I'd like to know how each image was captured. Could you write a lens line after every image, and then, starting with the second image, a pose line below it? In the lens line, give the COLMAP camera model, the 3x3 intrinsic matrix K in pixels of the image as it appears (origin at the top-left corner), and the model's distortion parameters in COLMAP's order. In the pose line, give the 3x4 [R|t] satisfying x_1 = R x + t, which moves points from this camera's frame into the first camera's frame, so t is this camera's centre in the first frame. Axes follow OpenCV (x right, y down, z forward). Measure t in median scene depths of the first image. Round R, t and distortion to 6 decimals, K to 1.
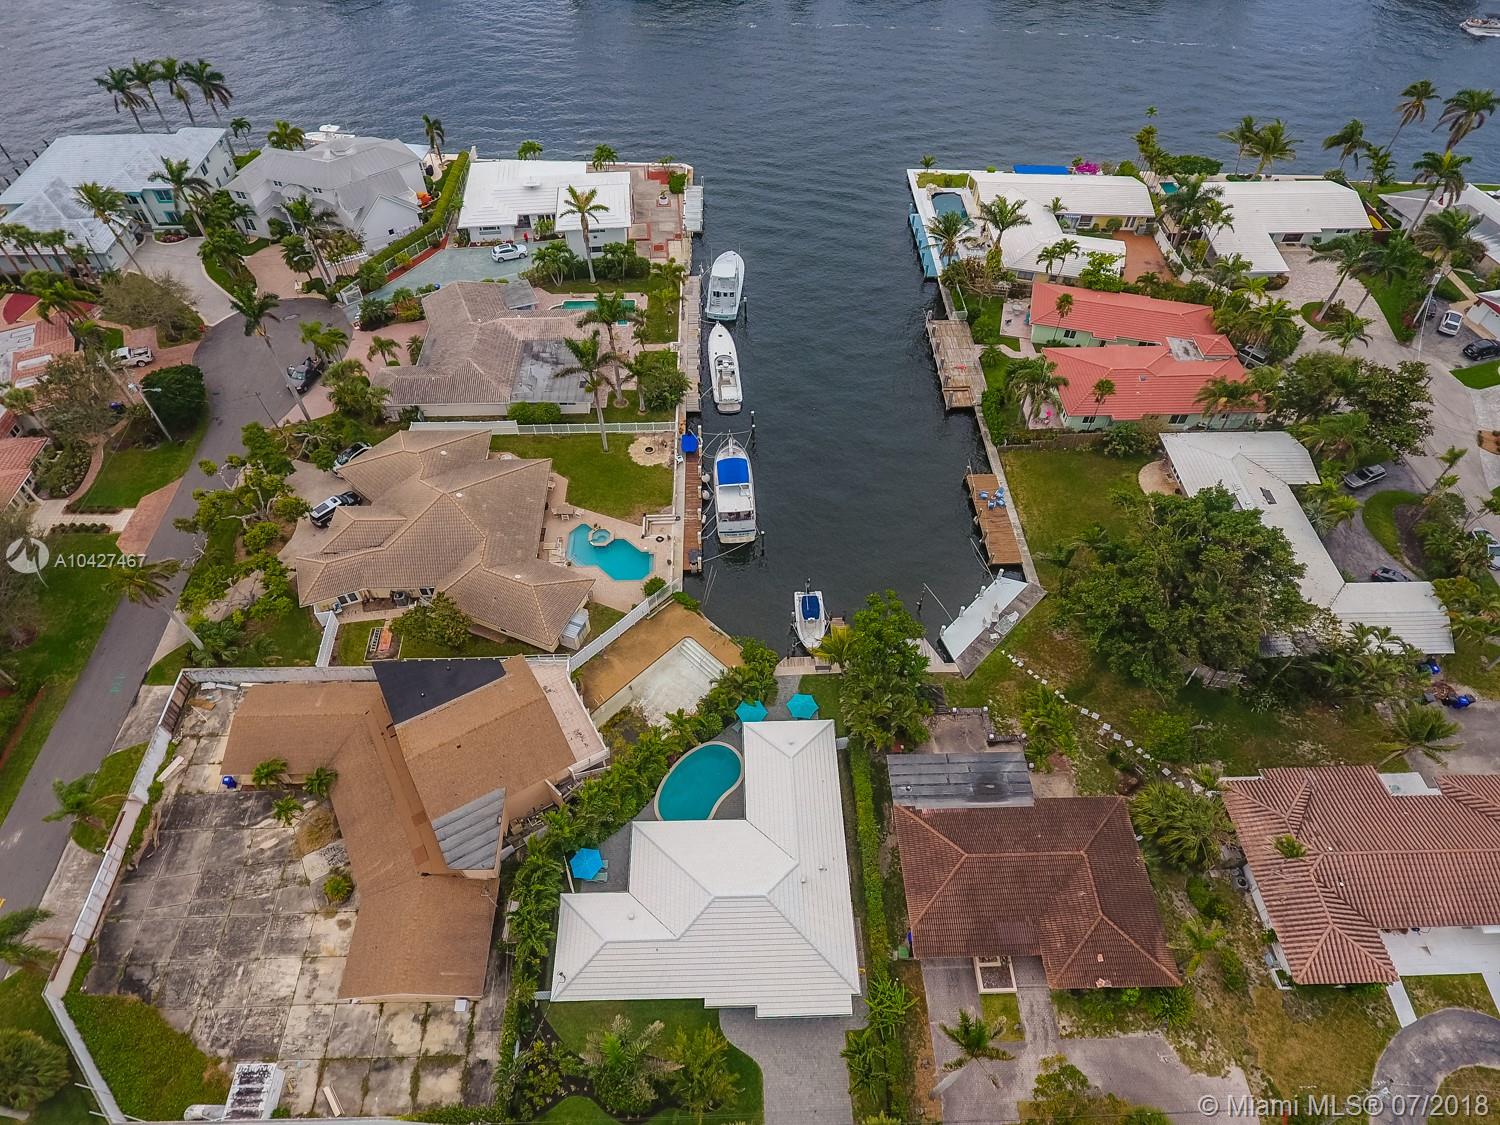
lens RADIAL K [[877.0, 0, 750.0], [0, 877.0, 562.5], [0, 0, 1]] dist [-0.000450, -0.002072]
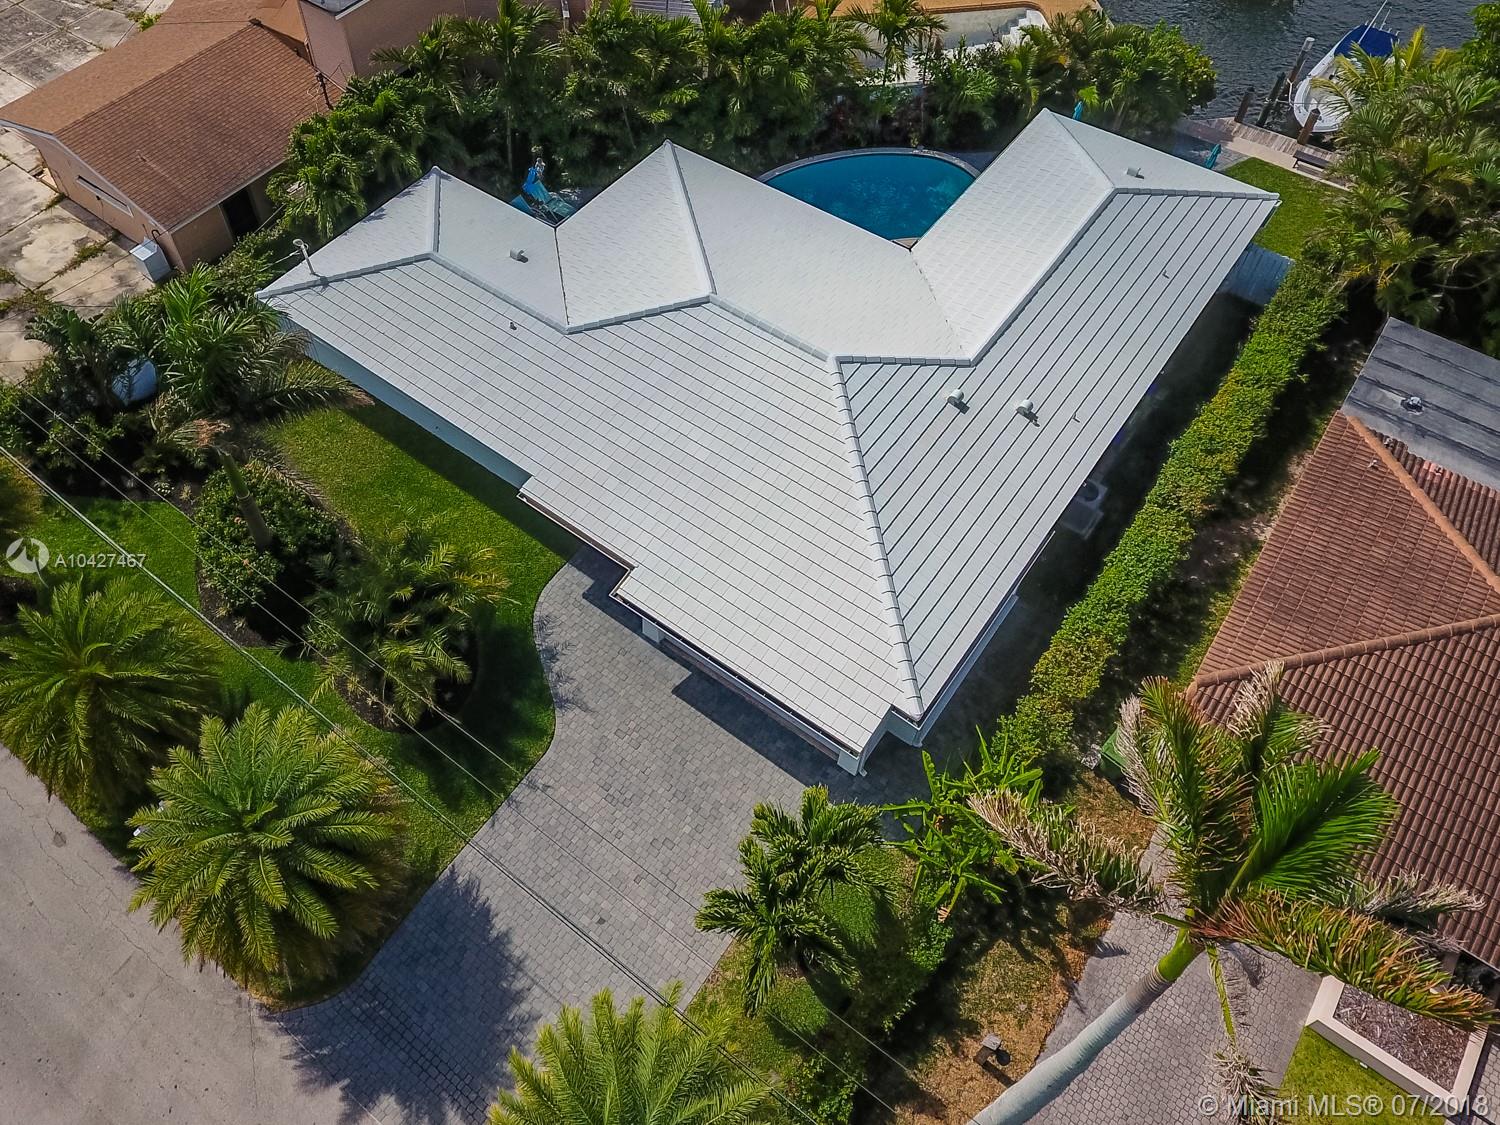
lens RADIAL K [[1149.9, 0, 652.2], [0, 1149.9, 458.5], [0, 0, 1]] dist [-0.002584, 0.000683]
pose [[0.770796, 0.483144, -0.415265, 0.148696], [-0.476107, 0.869958, 0.128433, 0.344807], [0.423314, 0.098715, 0.900589, 0.508180]]
